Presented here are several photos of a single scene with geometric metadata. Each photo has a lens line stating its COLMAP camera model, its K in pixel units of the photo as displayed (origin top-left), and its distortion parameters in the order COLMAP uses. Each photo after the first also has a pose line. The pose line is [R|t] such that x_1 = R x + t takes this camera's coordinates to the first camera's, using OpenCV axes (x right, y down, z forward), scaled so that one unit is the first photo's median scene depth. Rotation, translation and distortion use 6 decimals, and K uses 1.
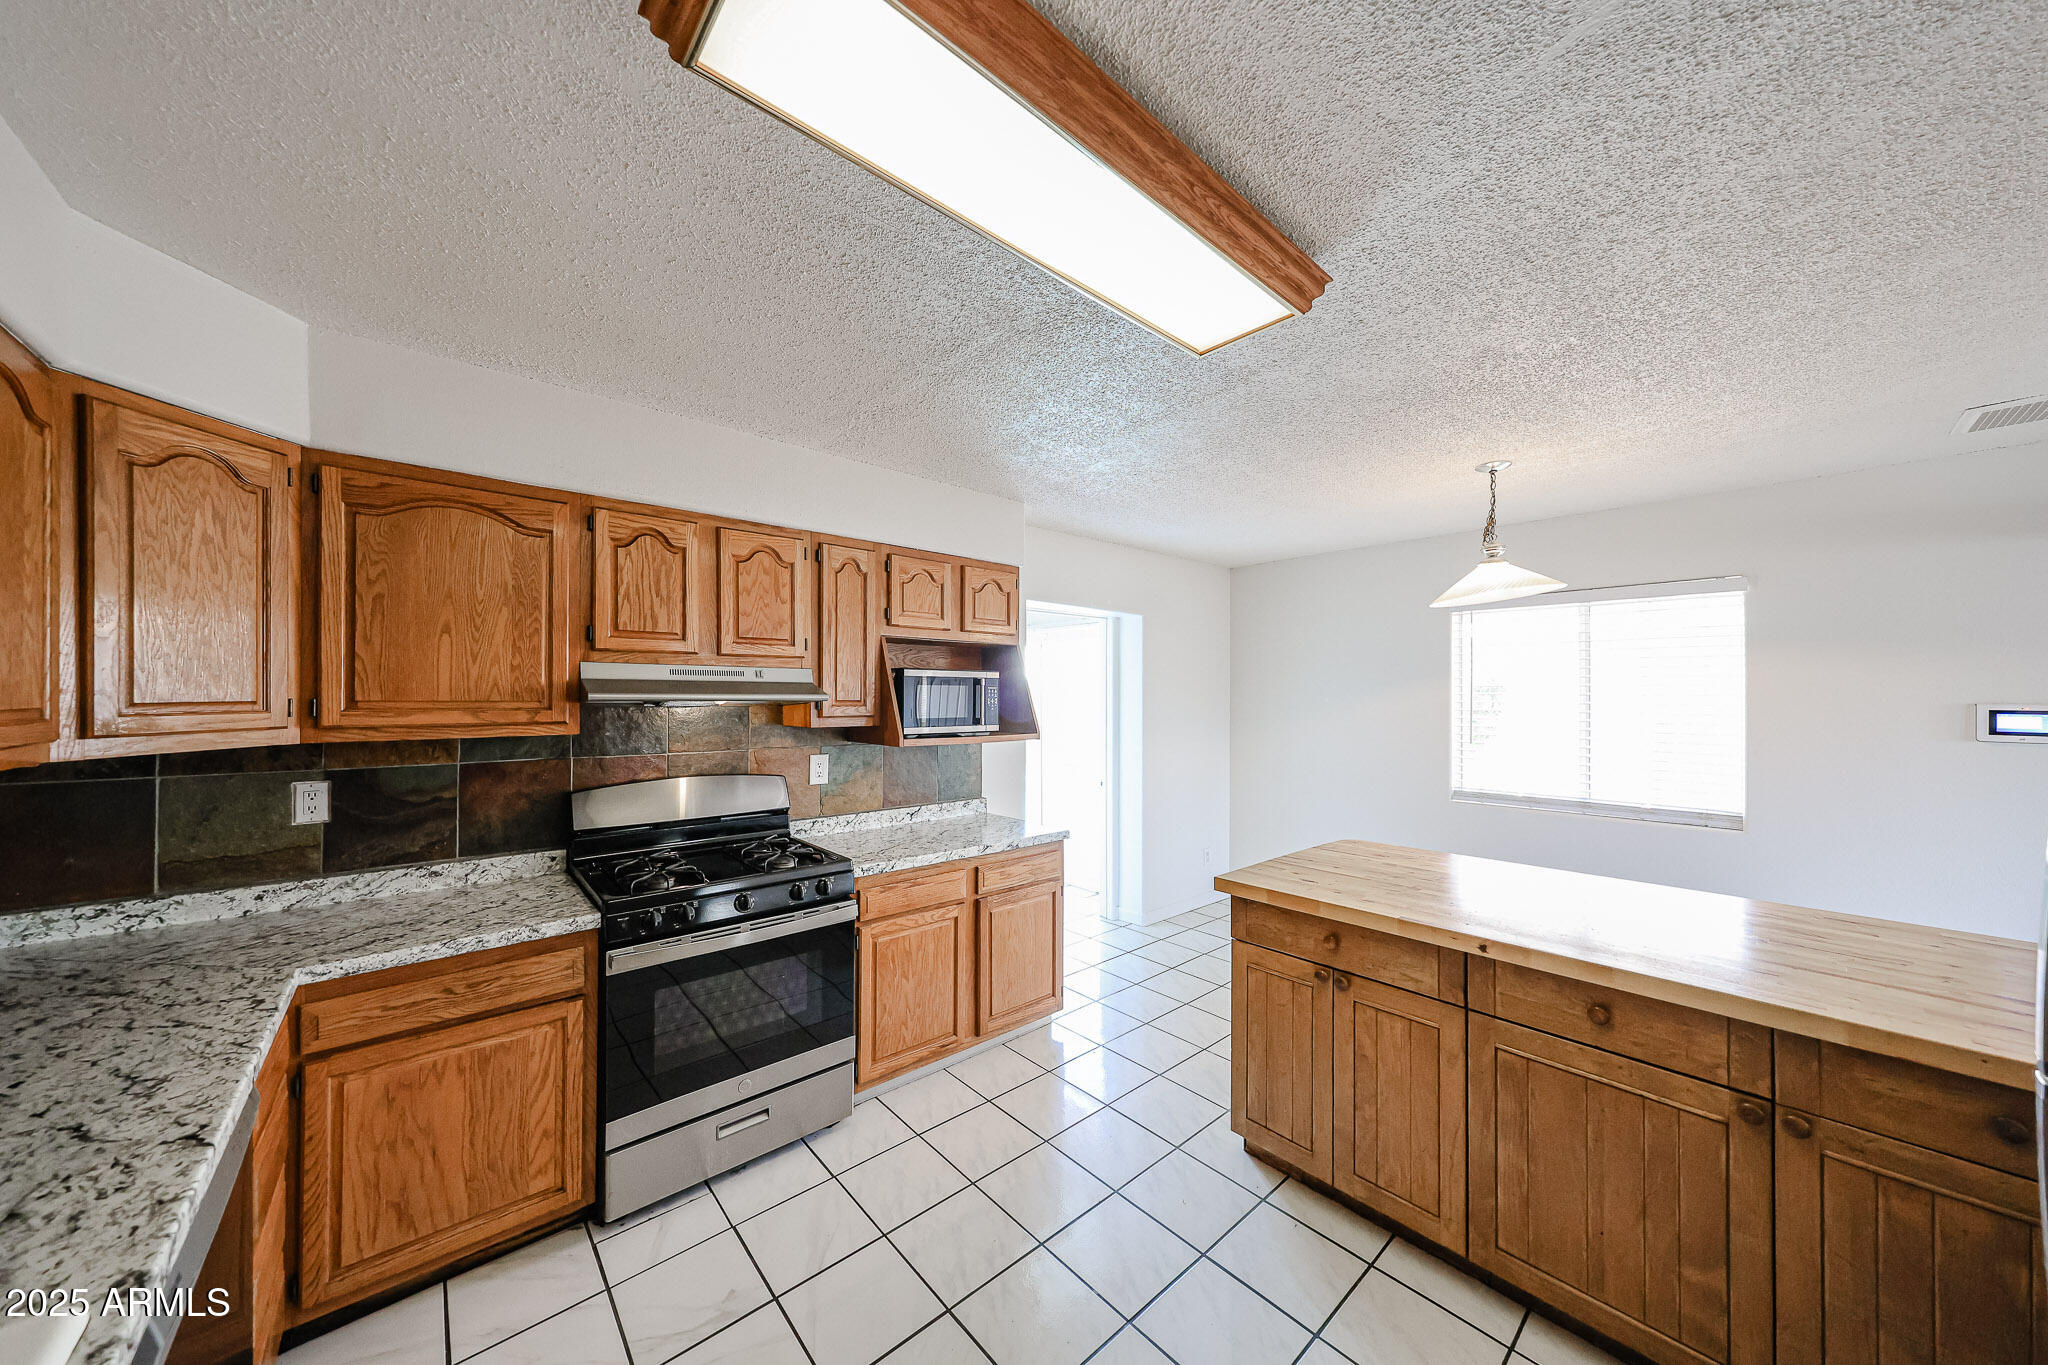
lens RADIAL K [[686.4, 0, 1025.3], [0, 686.4, 692.4], [0, 0, 1]] dist [0.003105, 0.000130]
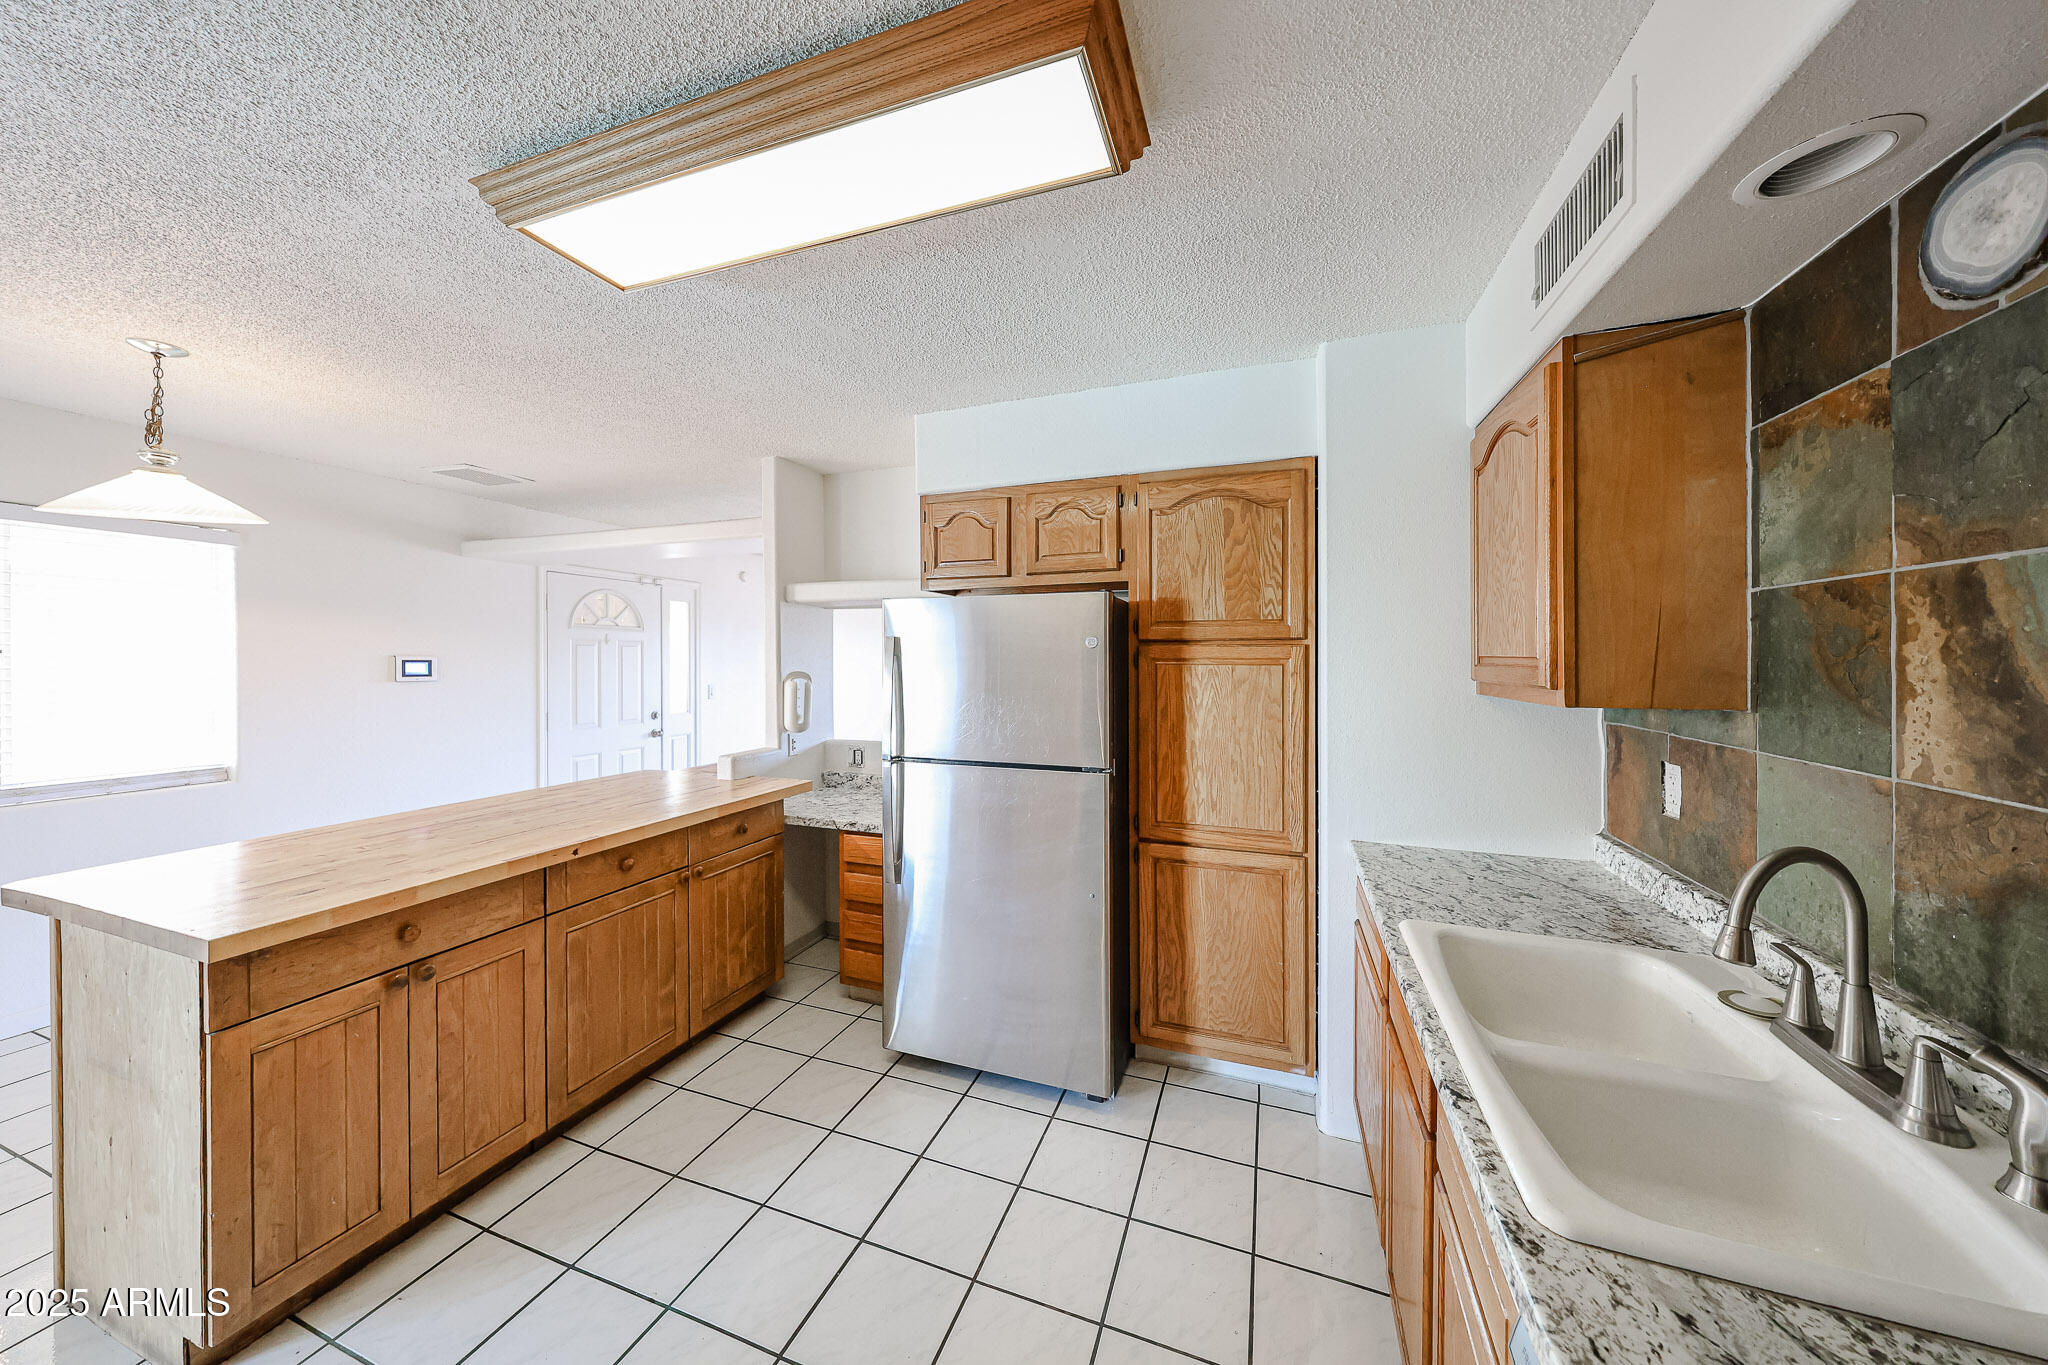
lens RADIAL K [[686.4, 0, 1016.0], [0, 686.4, 662.8], [0, 0, 1]] dist [0.003105, 0.000130]
pose [[-0.474666, -0.009163, 0.880118, -0.663031], [-0.007075, 0.999953, 0.006595, 0.018021], [-0.880137, -0.003097, -0.474709, 0.757081]]
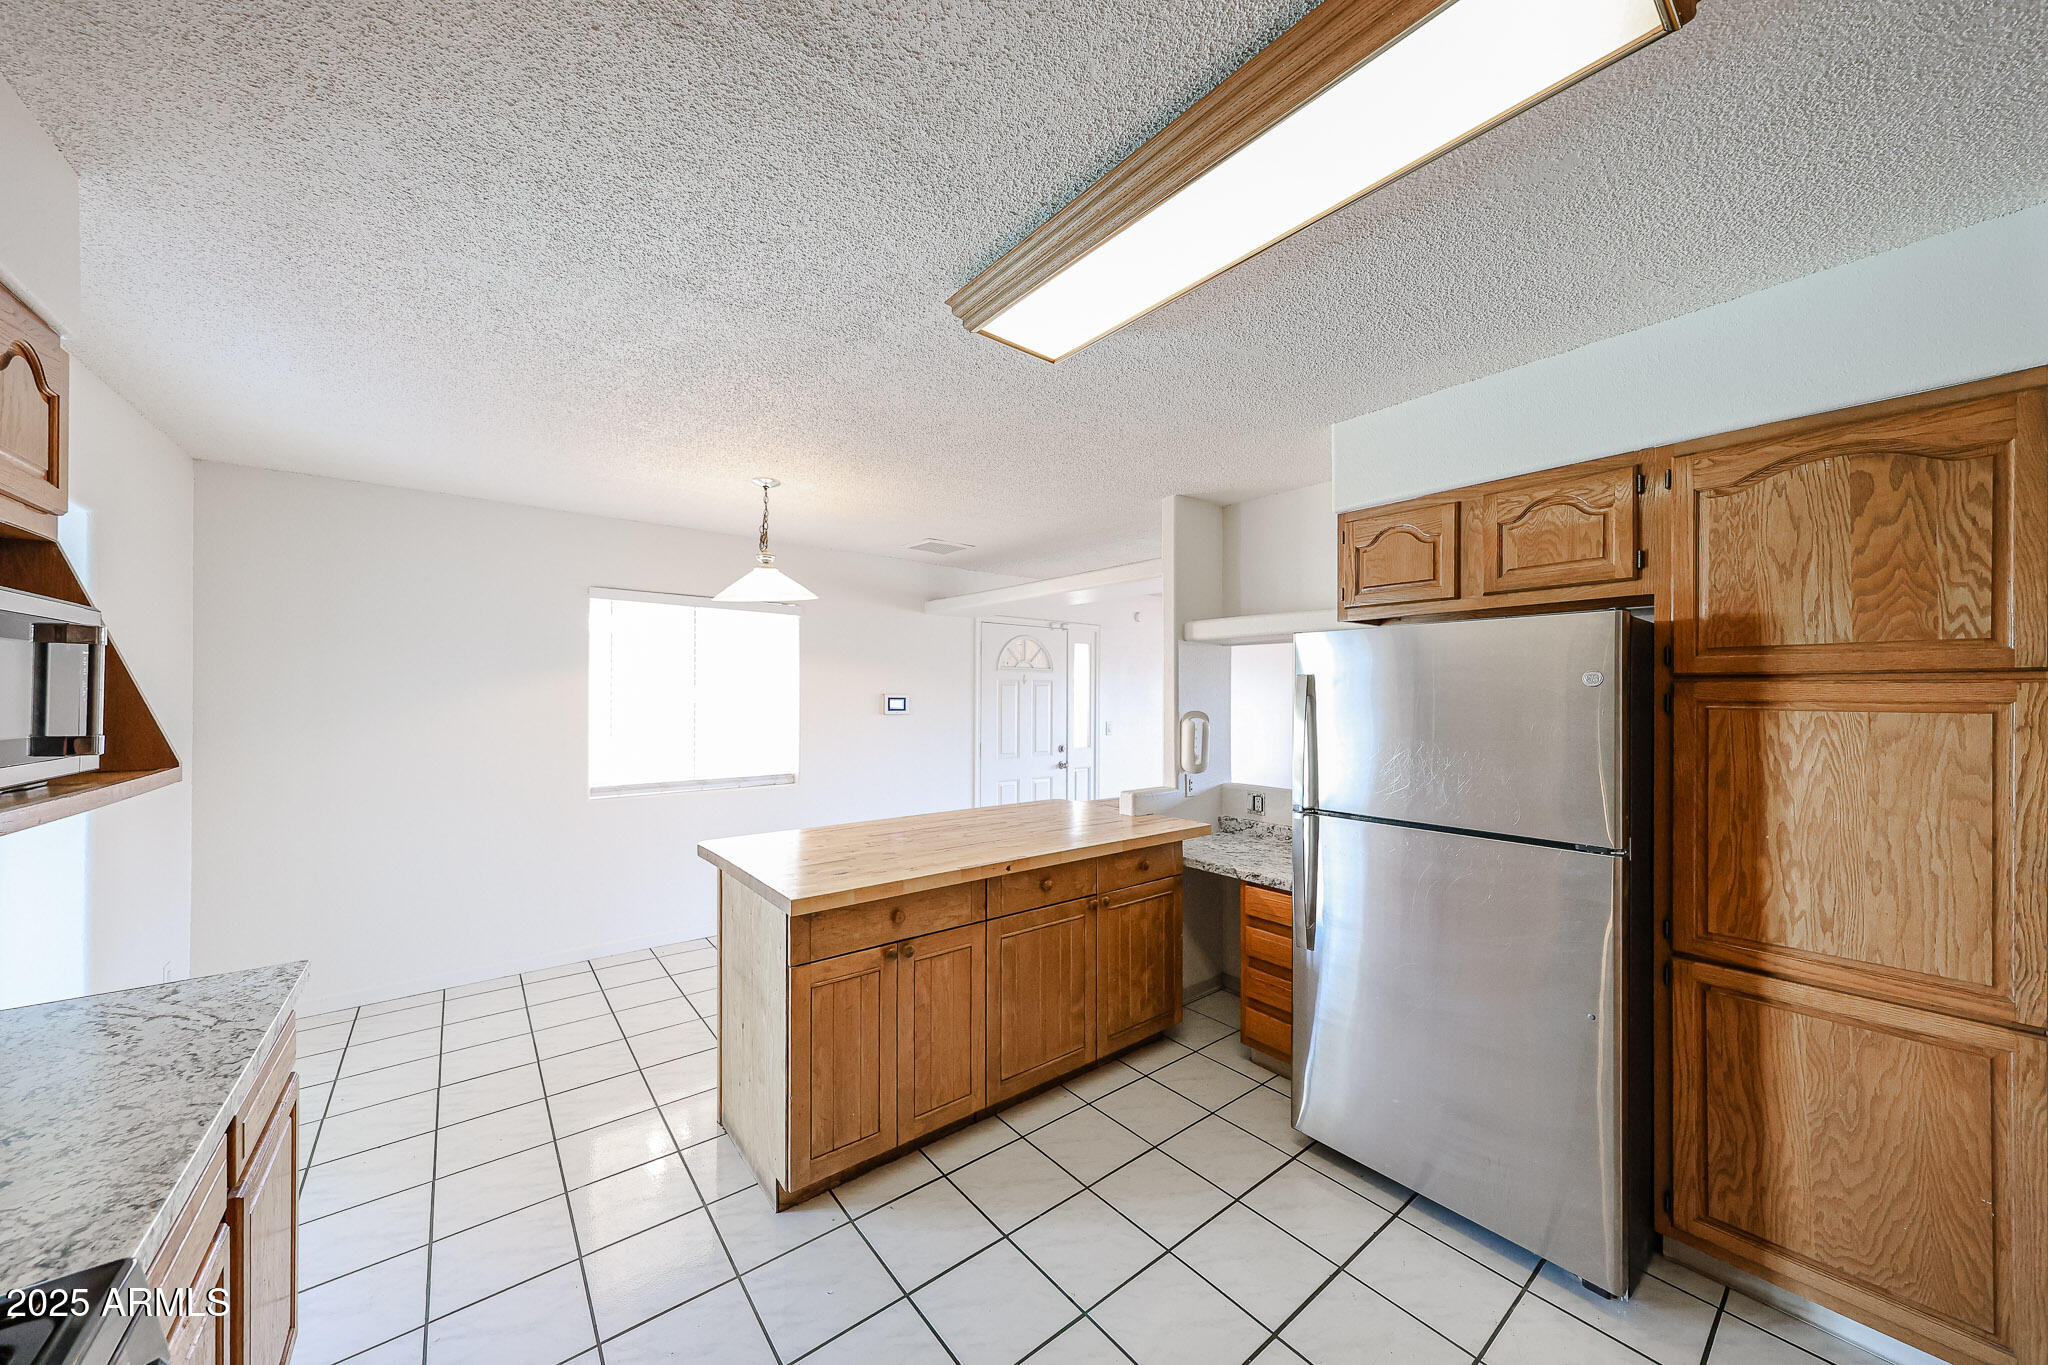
lens RADIAL K [[707.3, 0, 1011.3], [0, 707.3, 695.5], [0, 0, 1]] dist [0.004529, -0.000387]
pose [[0.054496, -0.002778, 0.998510, -0.644668], [-0.008812, 0.999956, 0.003263, 0.014993], [-0.998475, -0.008977, 0.054470, 0.780864]]
